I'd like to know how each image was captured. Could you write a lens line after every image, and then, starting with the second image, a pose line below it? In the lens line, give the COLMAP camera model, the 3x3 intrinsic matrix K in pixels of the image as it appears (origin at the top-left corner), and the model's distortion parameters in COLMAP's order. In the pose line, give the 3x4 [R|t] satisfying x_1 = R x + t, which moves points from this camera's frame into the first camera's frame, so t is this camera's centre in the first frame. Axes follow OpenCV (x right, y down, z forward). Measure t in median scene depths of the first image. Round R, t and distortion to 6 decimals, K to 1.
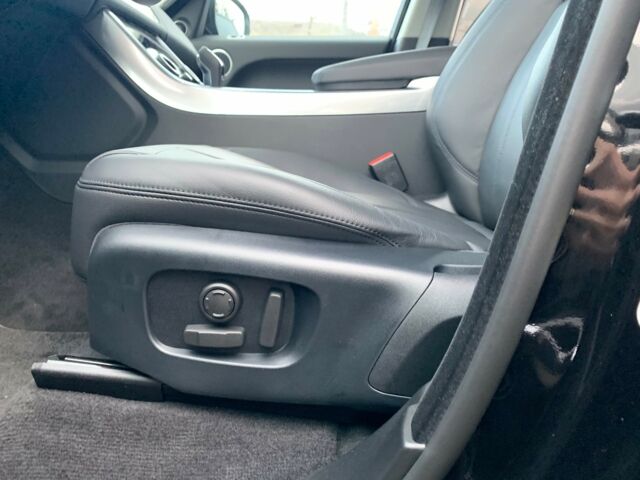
lens RADIAL K [[499.2, 0, 321.8], [0, 499.2, 240.5], [0, 0, 1]] dist [0.002386, -0.000597]
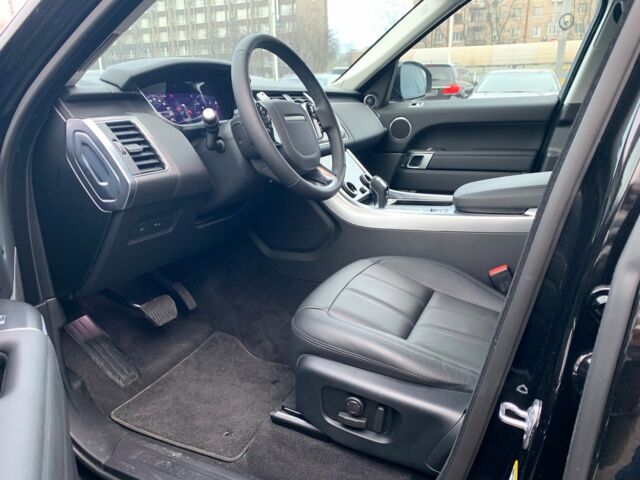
lens RADIAL K [[528.5, 0, 319.3], [0, 528.5, 239.8], [0, 0, 1]] dist [0.003795, -0.003165]
pose [[0.917320, 0.063067, -0.393123, 0.251227], [-0.021171, 0.993704, 0.110015, -0.422522], [0.397587, -0.092596, 0.912880, -0.507852]]
